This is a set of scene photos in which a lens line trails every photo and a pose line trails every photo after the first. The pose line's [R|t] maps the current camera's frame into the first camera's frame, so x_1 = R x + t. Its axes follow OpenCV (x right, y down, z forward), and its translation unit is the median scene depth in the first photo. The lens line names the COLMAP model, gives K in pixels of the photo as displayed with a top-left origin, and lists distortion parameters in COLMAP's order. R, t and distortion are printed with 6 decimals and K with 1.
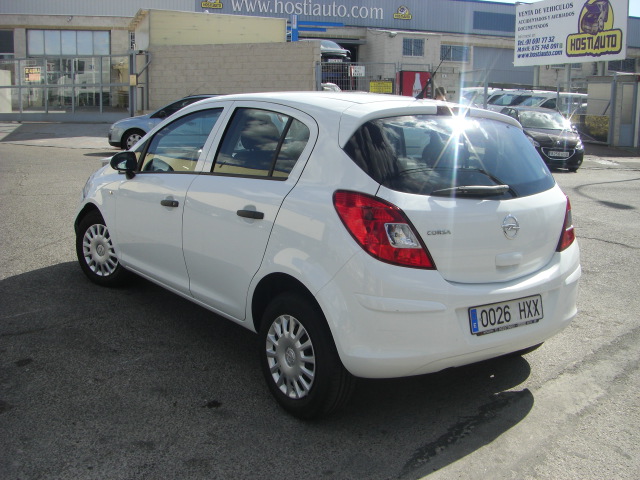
lens RADIAL K [[721.6, 0, 320.0], [0, 721.6, 225.6], [0, 0, 1]] dist [-0.204504, 0.204664]
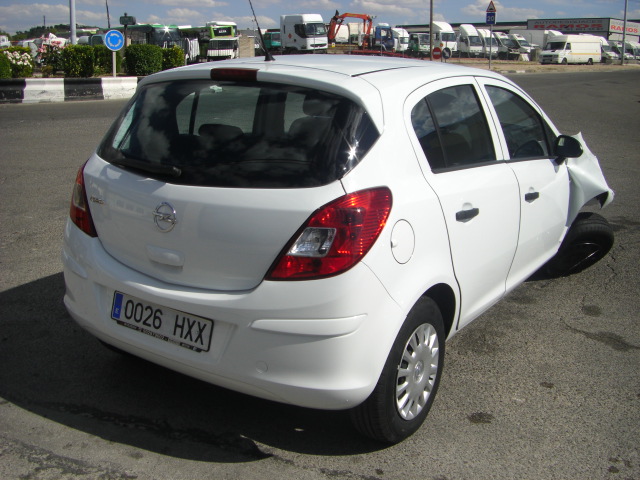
lens RADIAL K [[721.6, 0, 320.0], [0, 721.6, 225.6], [0, 0, 1]] dist [-0.204504, 0.204664]
pose [[0.345936, 0.194121, -0.917957, 1.075927], [-0.158109, 0.976433, 0.146903, -0.136076], [0.924841, 0.094318, 0.368475, 0.858426]]
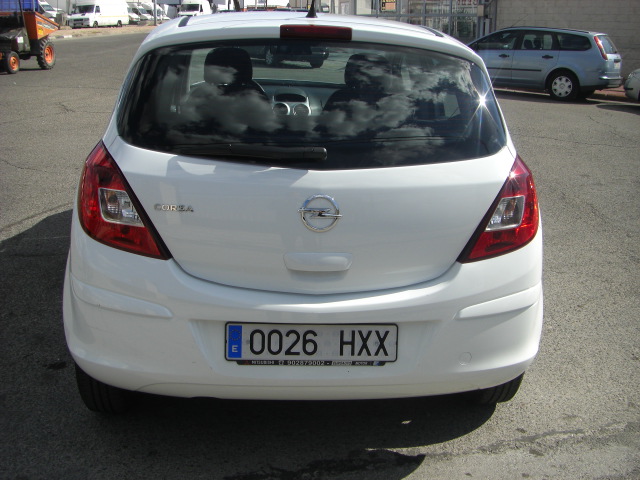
lens RADIAL K [[721.6, 0, 320.0], [0, 721.6, 225.6], [0, 0, 1]] dist [-0.204504, 0.204664]
pose [[0.846131, 0.133221, -0.516056, 0.601857], [-0.085906, 0.989686, 0.114638, -0.061145], [0.526006, -0.052667, 0.848849, 0.444063]]
